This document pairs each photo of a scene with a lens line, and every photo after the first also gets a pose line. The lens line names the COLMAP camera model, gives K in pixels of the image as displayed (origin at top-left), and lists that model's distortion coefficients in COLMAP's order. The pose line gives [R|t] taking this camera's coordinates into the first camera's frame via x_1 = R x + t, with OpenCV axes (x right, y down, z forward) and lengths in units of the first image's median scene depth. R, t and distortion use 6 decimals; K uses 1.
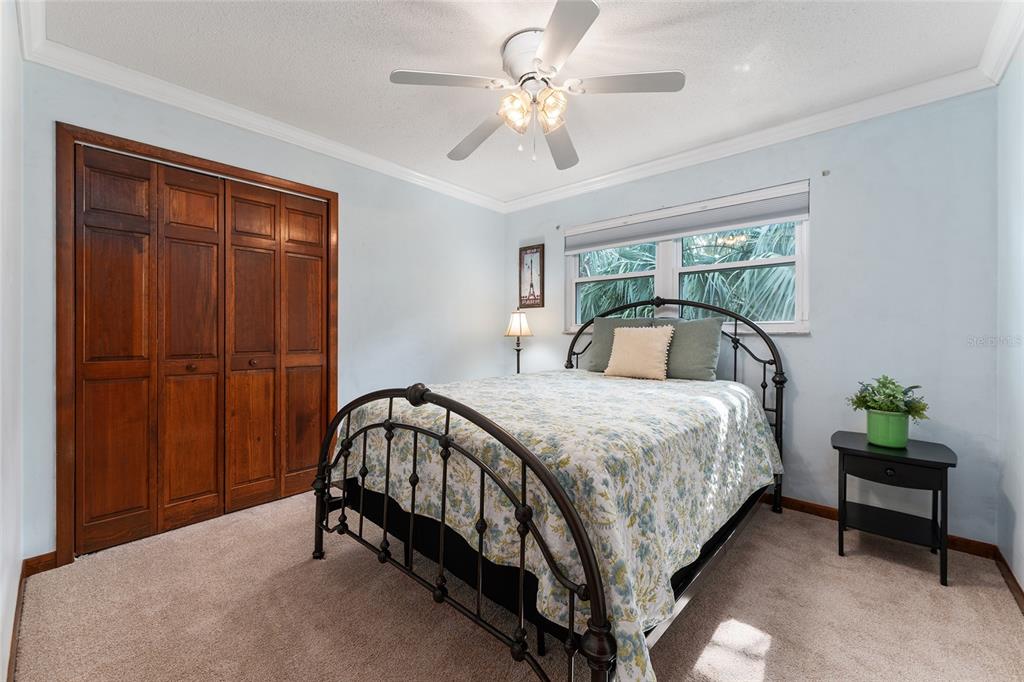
lens RADIAL K [[413.9, 0, 511.6], [0, 413.9, 336.2], [0, 0, 1]] dist [0.003233, 0.000708]
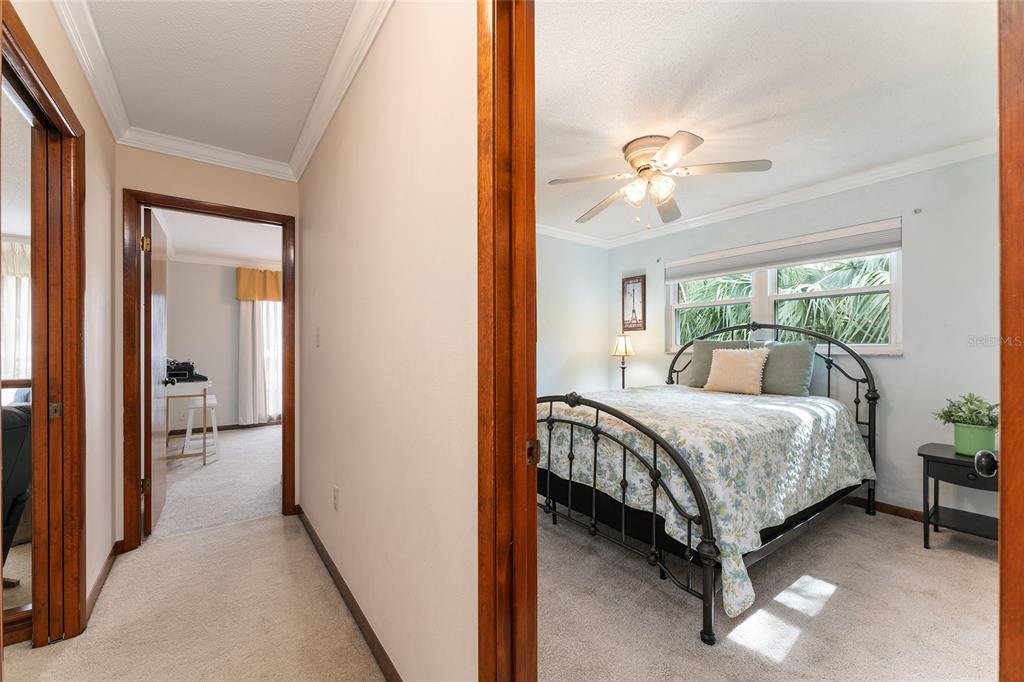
lens RADIAL K [[413.9, 0, 513.8], [0, 413.9, 349.0], [0, 0, 1]] dist [0.003233, 0.000708]
pose [[0.980484, -0.004082, -0.196555, -0.107180], [0.002842, 0.999974, -0.006594, -0.023677], [0.196577, 0.005906, 0.980471, -0.375957]]
